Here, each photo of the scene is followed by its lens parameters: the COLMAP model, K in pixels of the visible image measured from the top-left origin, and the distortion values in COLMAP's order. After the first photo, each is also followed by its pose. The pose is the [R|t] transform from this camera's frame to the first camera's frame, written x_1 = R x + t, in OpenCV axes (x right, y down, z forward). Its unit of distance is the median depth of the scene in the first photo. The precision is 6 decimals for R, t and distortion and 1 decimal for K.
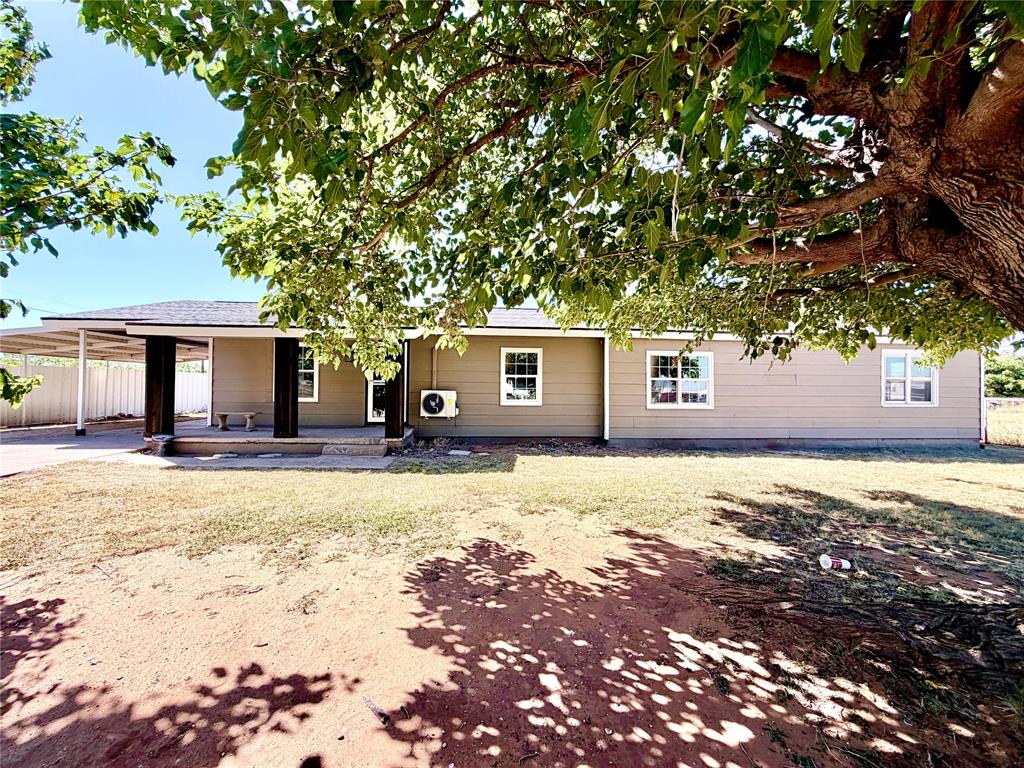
lens RADIAL K [[408.8, 0, 507.8], [0, 408.8, 382.1], [0, 0, 1]] dist [0.000291, -0.000056]
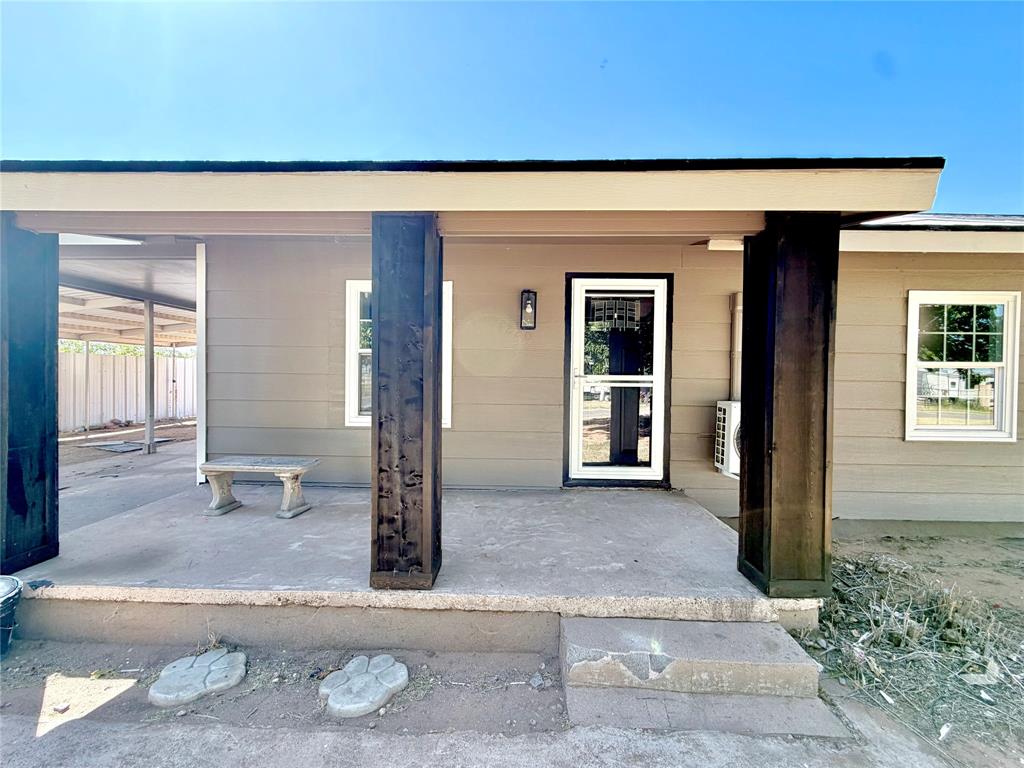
lens RADIAL K [[408.8, 0, 507.8], [0, 408.8, 382.1], [0, 0, 1]] dist [0.000291, -0.000056]
pose [[0.996189, -0.000038, -0.087222, -0.359817], [0.003375, 0.999268, 0.038117, -0.013620], [0.087157, -0.038266, 0.995459, 0.579287]]
